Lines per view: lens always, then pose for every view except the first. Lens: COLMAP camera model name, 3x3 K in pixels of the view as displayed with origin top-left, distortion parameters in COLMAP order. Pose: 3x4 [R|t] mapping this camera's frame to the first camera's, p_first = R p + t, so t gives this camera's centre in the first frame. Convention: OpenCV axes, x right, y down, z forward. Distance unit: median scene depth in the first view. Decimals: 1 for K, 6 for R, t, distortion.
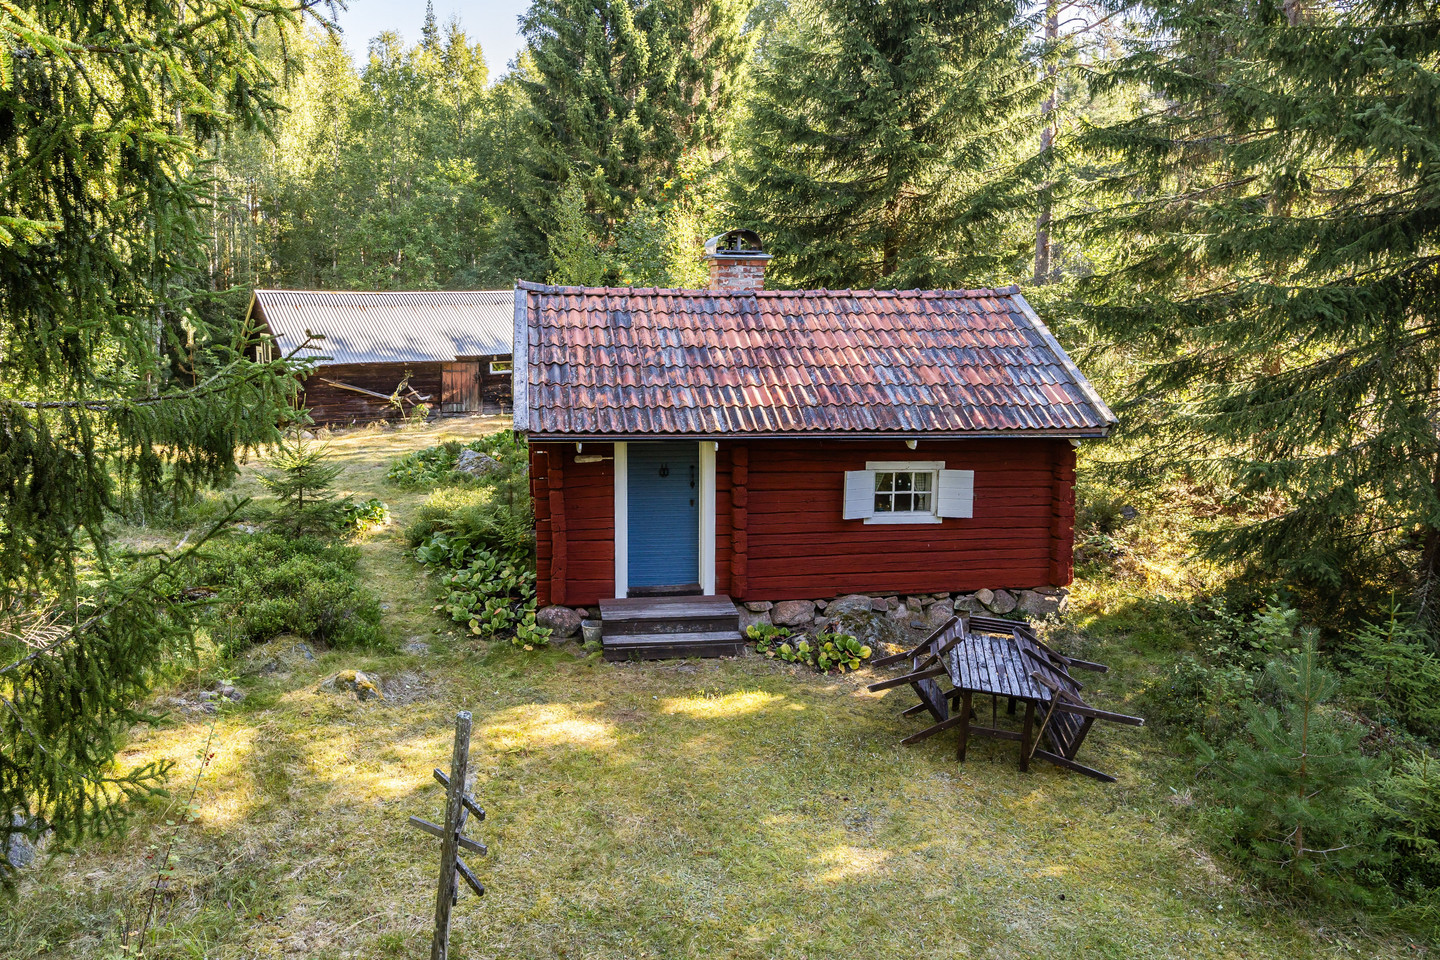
lens RADIAL K [[1342.5, 0, 720.4], [0, 1342.5, 418.8], [0, 0, 1]] dist [0.014542, 0.006638]
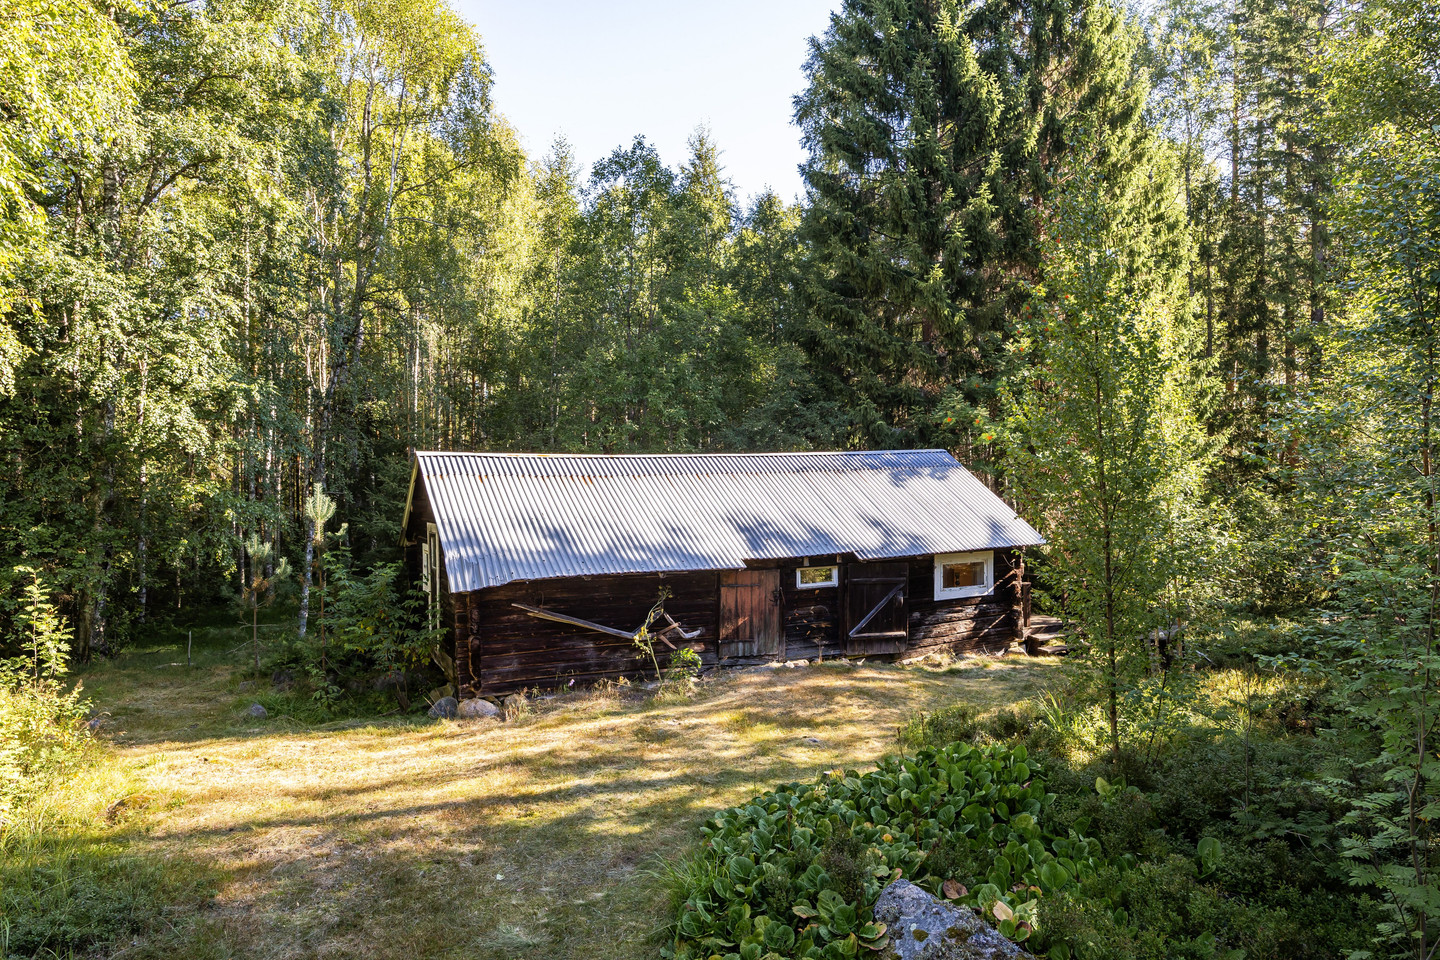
lens RADIAL K [[1342.5, 0, 720.4], [0, 1342.5, 418.8], [0, 0, 1]] dist [0.014542, 0.006638]
pose [[0.987317, -0.018774, -0.157646, -0.091661], [-0.002670, 0.990880, -0.134722, -0.023104], [0.158738, 0.133434, 0.978263, 0.340308]]
